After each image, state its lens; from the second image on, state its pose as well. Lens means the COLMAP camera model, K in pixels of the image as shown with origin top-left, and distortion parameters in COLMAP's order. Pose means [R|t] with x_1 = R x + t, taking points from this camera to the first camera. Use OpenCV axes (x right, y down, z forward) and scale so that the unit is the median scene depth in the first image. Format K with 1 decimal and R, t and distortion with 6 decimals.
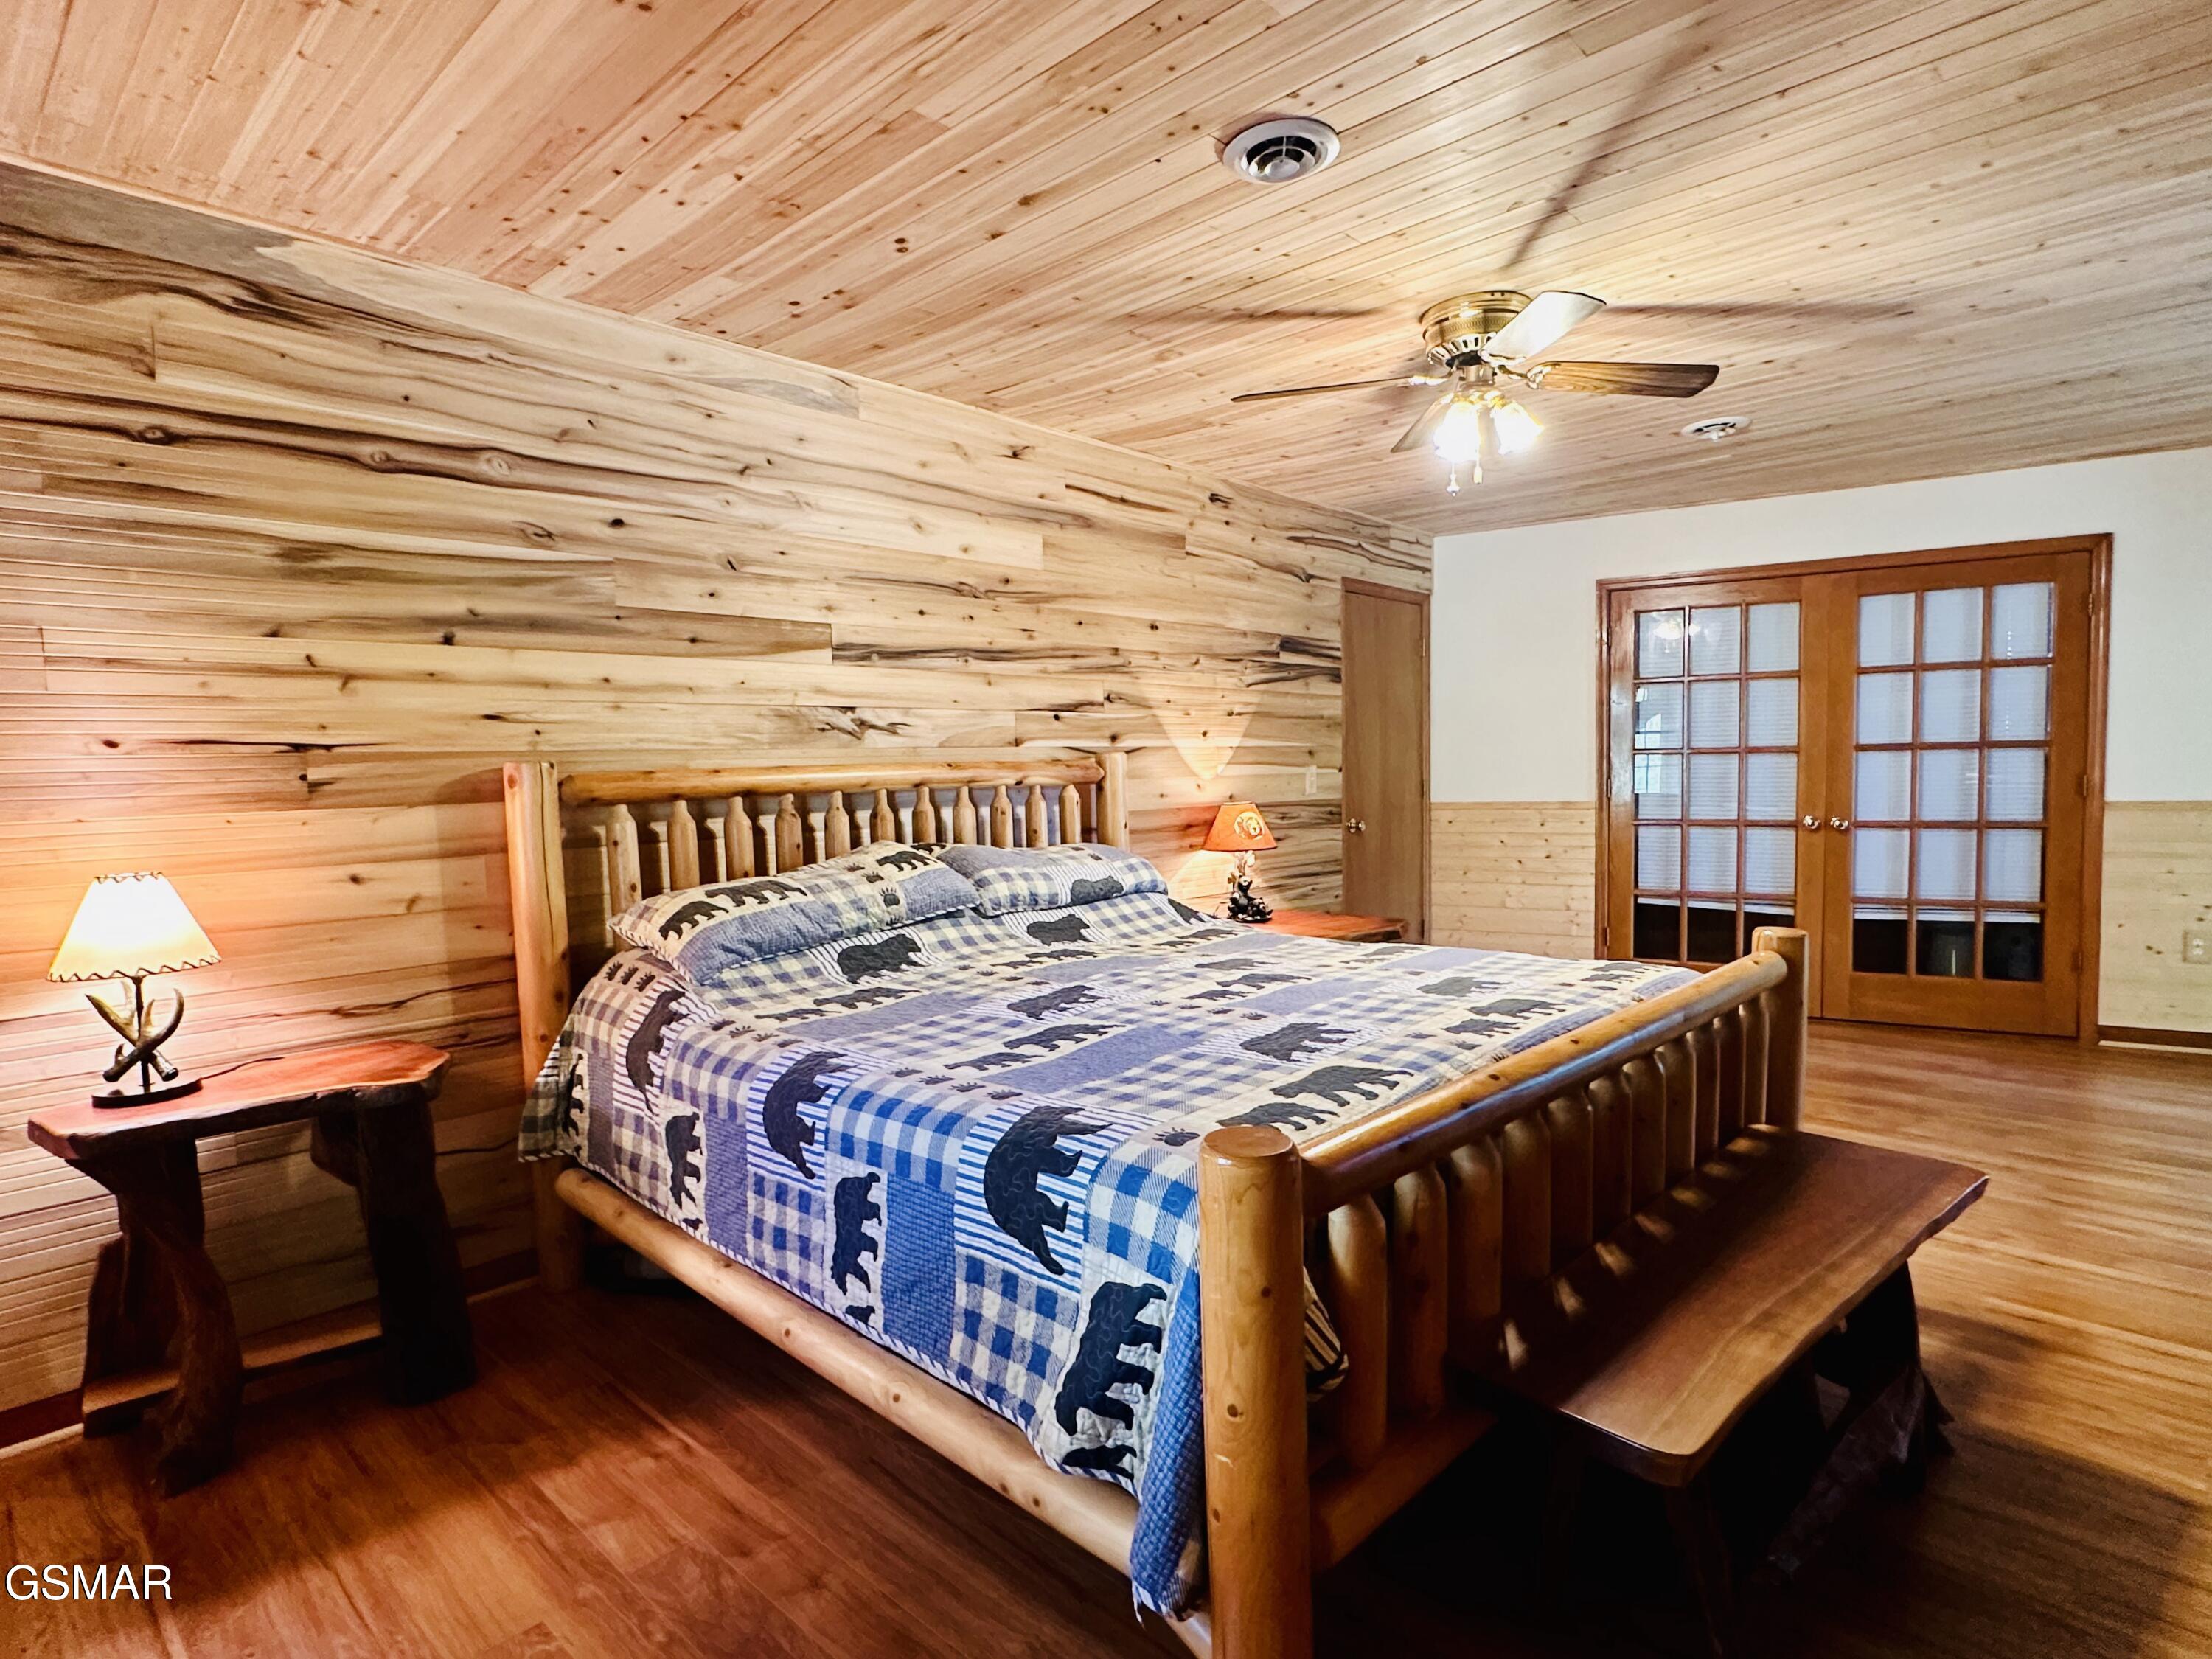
lens RADIAL K [[1164.1, 0, 1106.0], [0, 1164.1, 829.5], [0, 0, 1]] dist [-0.003045, -0.000748]
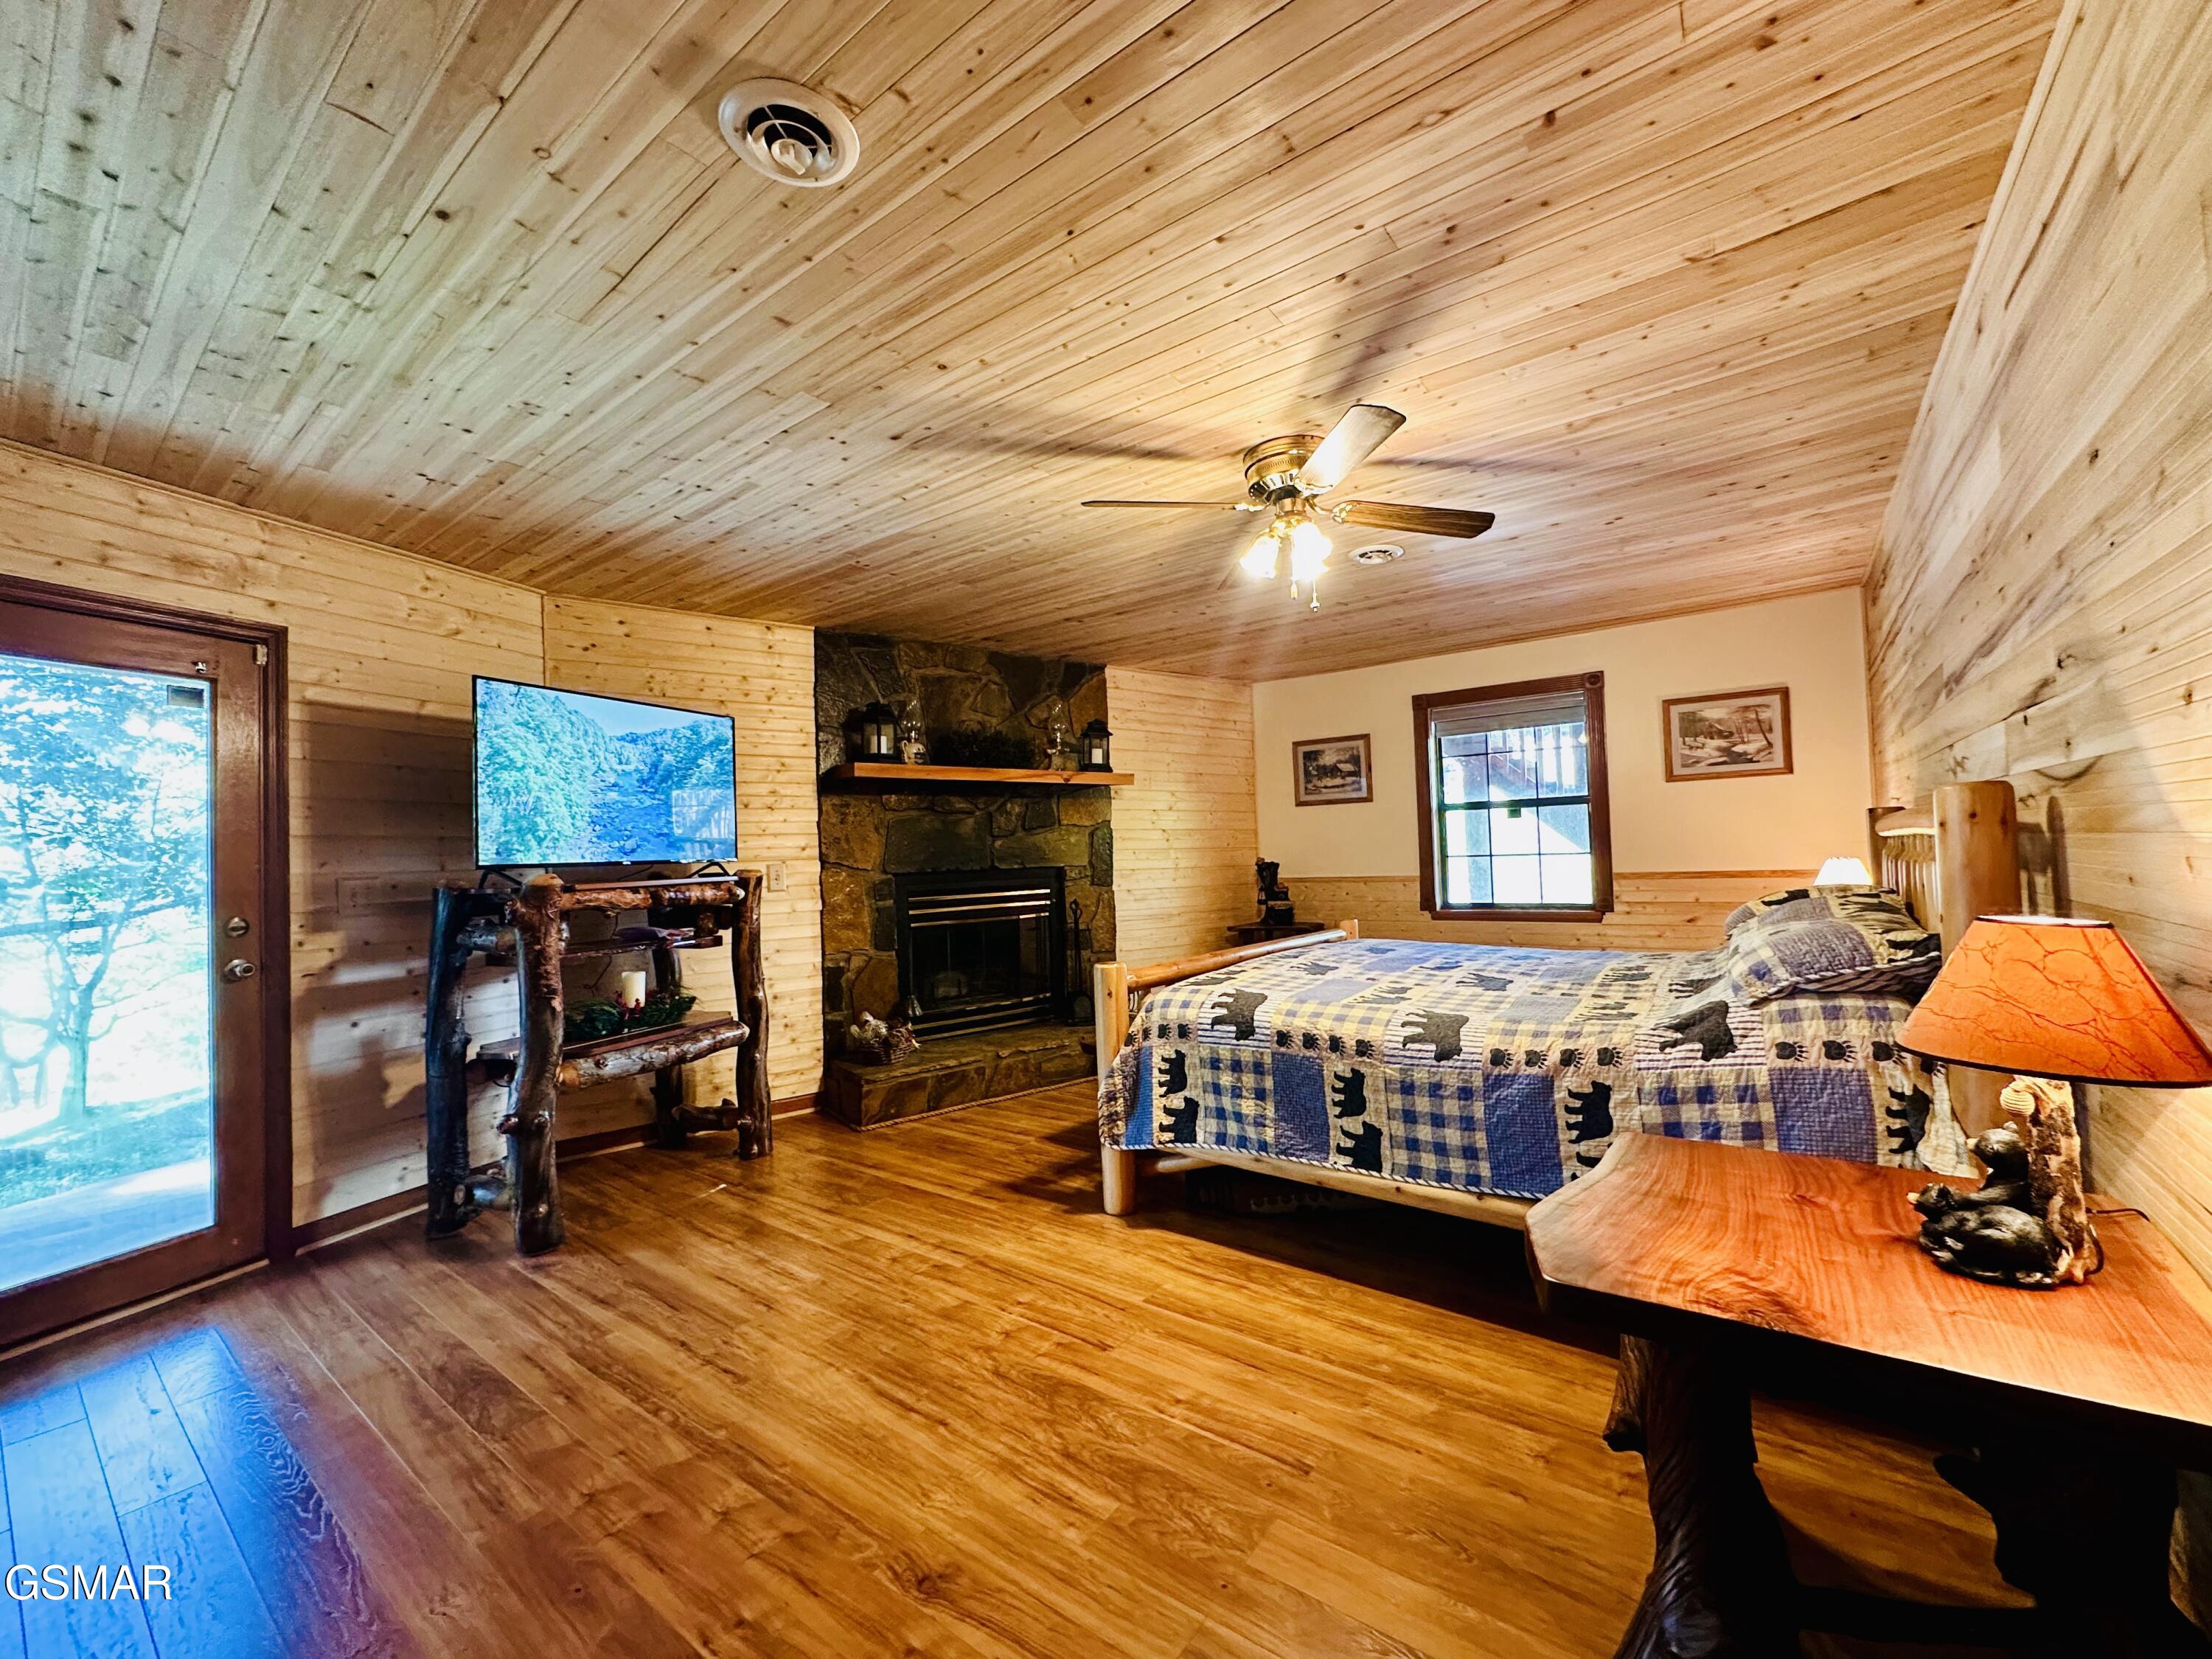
lens RADIAL K [[880.5, 0, 1103.9], [0, 880.5, 825.0], [0, 0, 1]] dist [-0.001359, 0.000168]
pose [[-0.992252, 0.051668, -0.112990, 0.478807], [0.049145, 0.998479, 0.025004, -0.081738], [0.114110, 0.019257, -0.993281, 1.439021]]
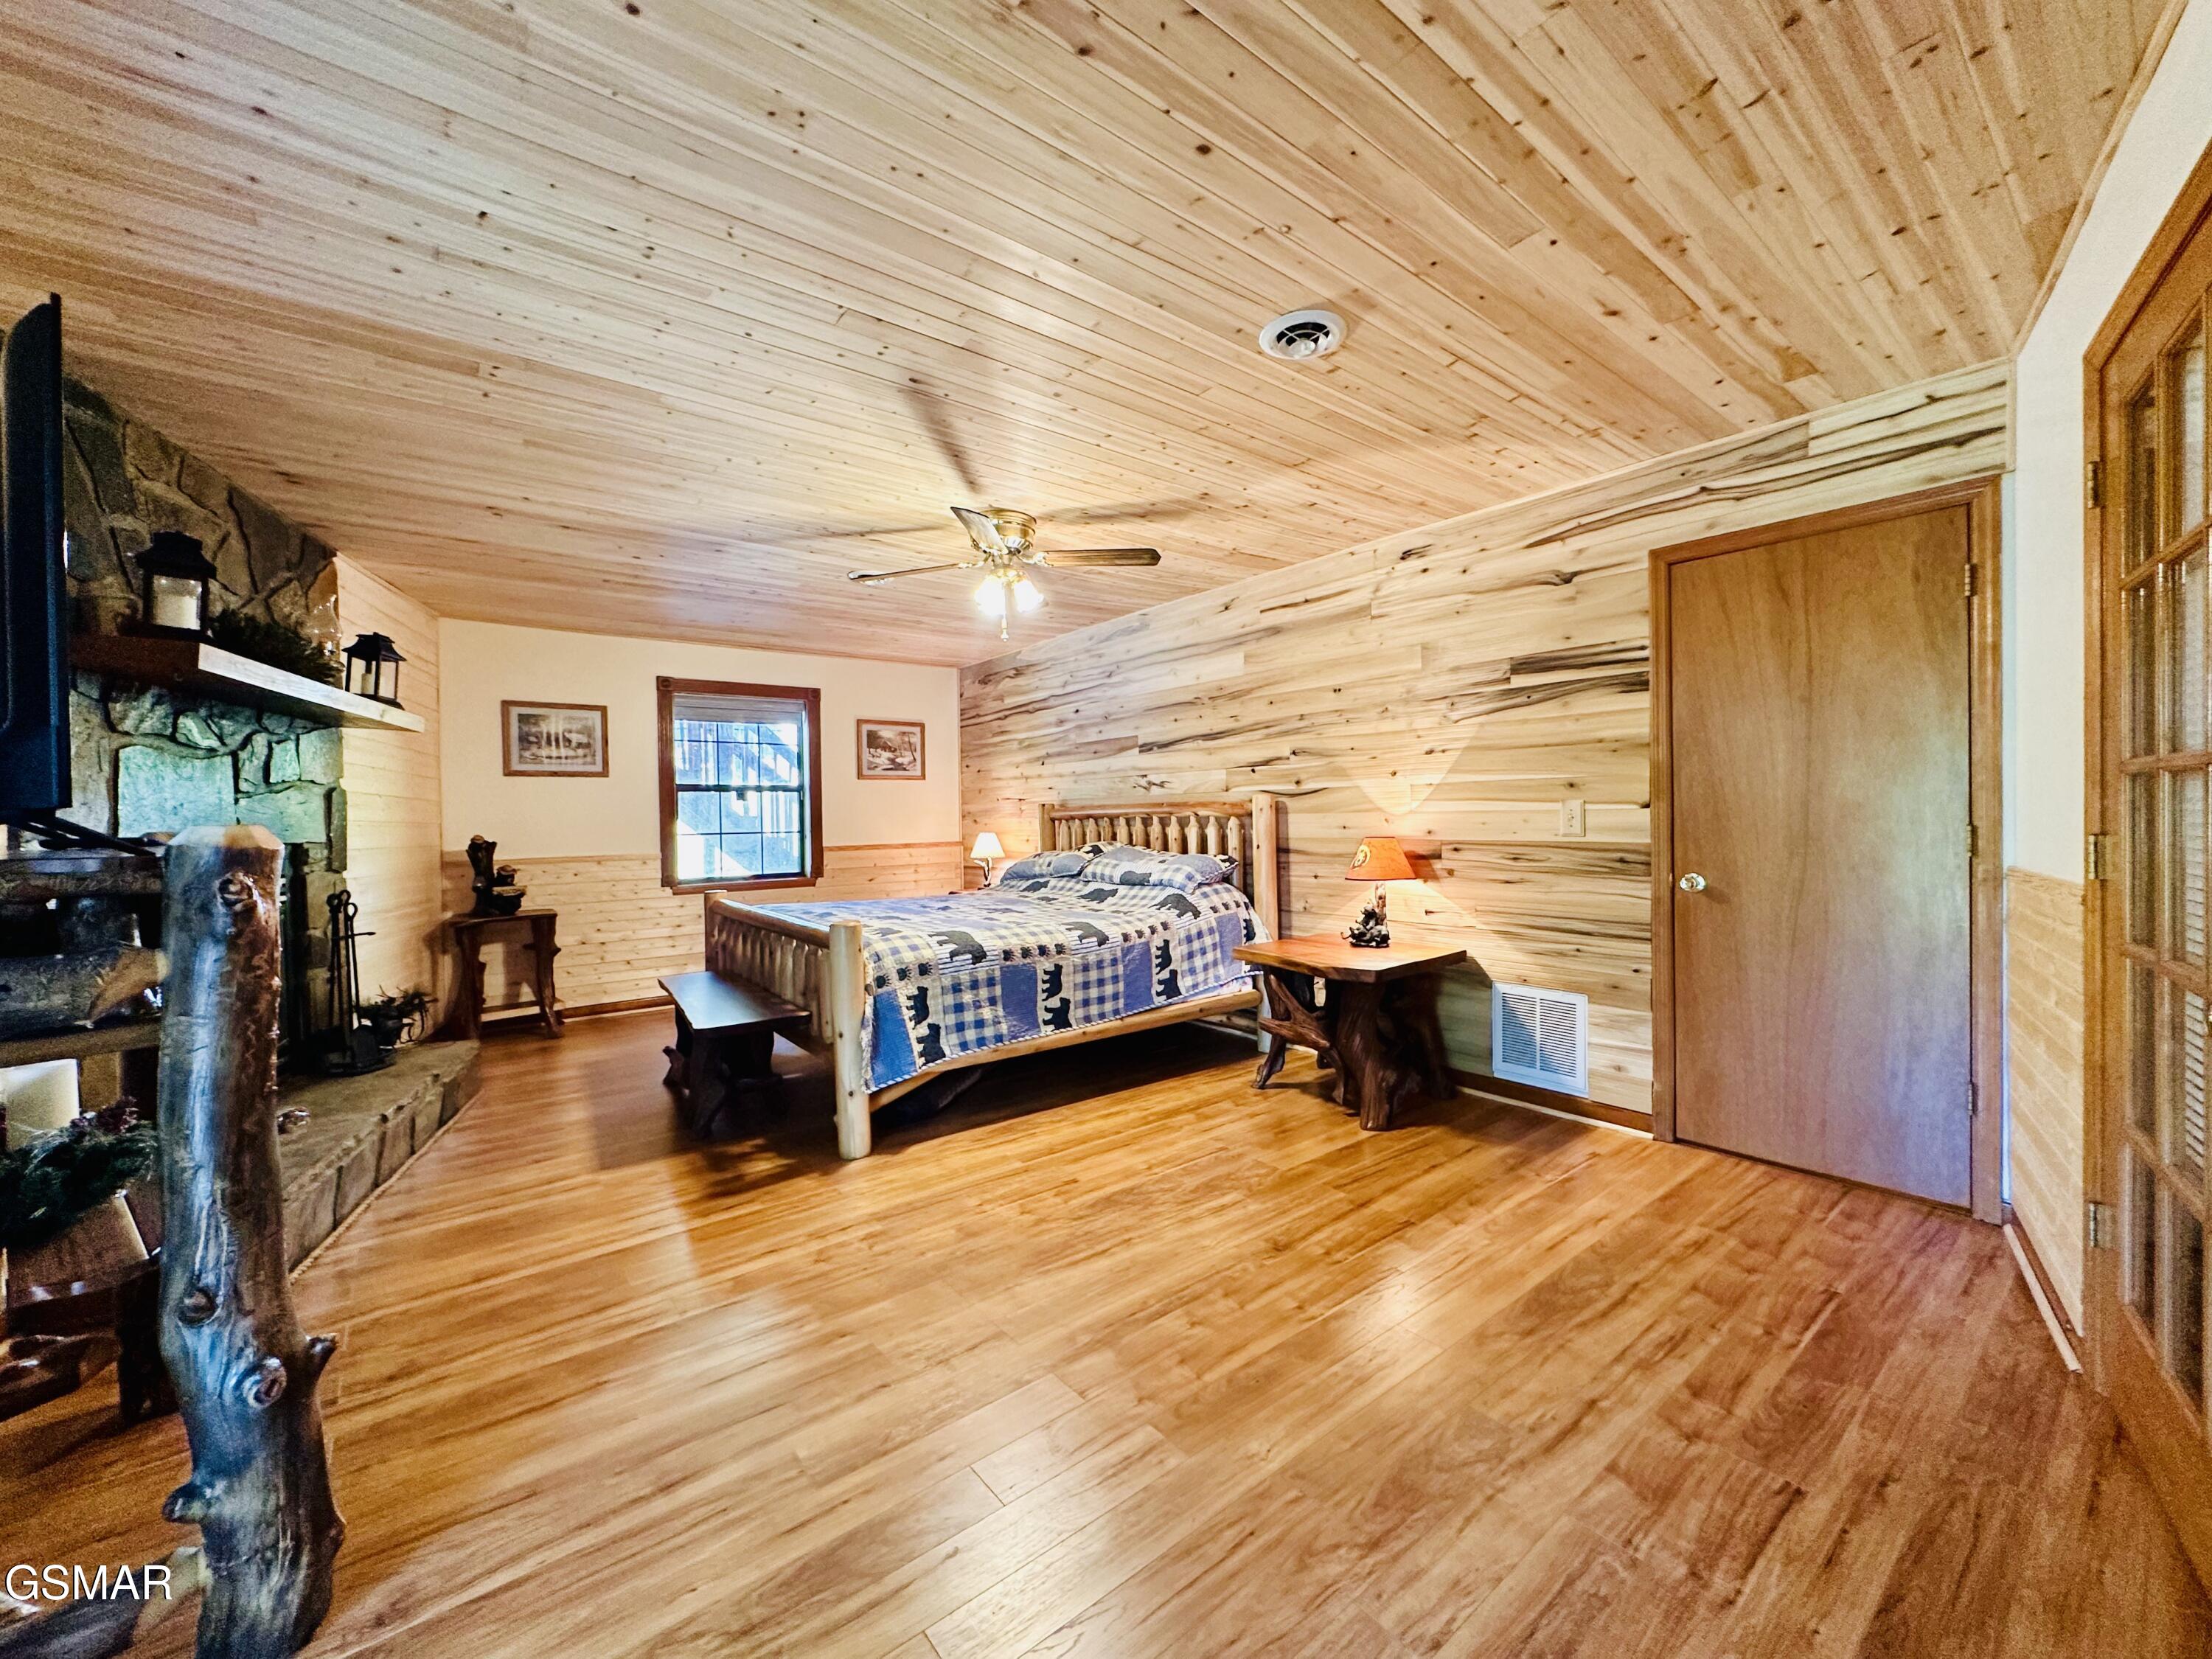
lens RADIAL K [[880.5, 0, 1103.9], [0, 880.5, 825.0], [0, 0, 1]] dist [-0.001359, 0.000168]
pose [[-0.149616, 0.035261, -0.988115, 1.142096], [-0.033752, 0.998599, 0.040745, -0.069602], [0.988168, 0.039447, -0.148216, 1.023182]]
